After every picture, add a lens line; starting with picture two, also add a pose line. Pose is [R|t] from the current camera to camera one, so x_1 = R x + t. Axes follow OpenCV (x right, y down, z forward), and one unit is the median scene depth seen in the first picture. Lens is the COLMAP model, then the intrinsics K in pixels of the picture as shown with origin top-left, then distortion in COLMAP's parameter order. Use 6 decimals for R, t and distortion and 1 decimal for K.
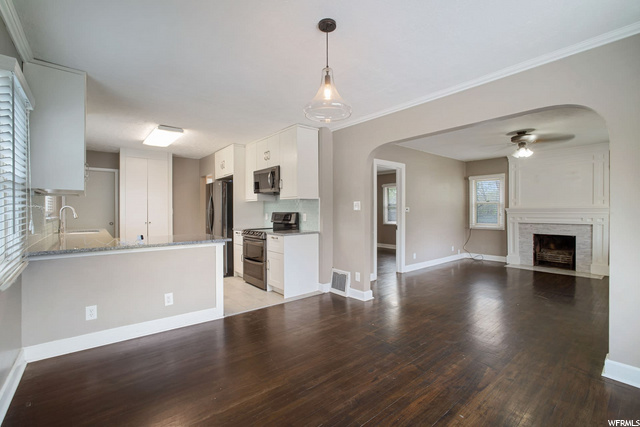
lens RADIAL K [[282.3, 0, 312.0], [0, 282.3, 213.0], [0, 0, 1]] dist [-0.031079, 0.005105]
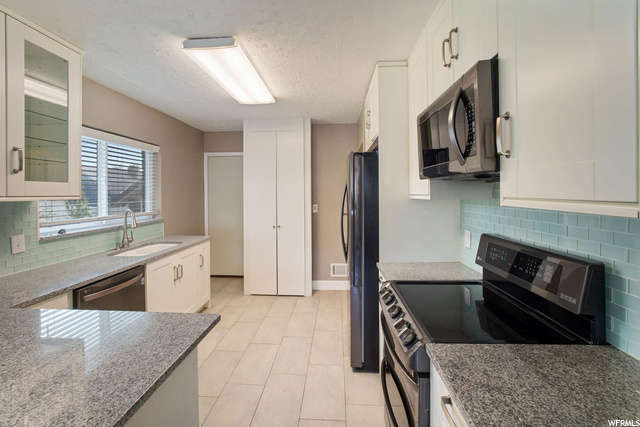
lens RADIAL K [[282.3, 0, 320.3], [0, 282.3, 196.7], [0, 0, 1]] dist [-0.031079, 0.005105]
pose [[0.742679, 0.003160, -0.669640, -0.057847], [0.003155, 0.999961, 0.008218, -0.045147], [0.669640, -0.008216, 0.742640, 0.597051]]
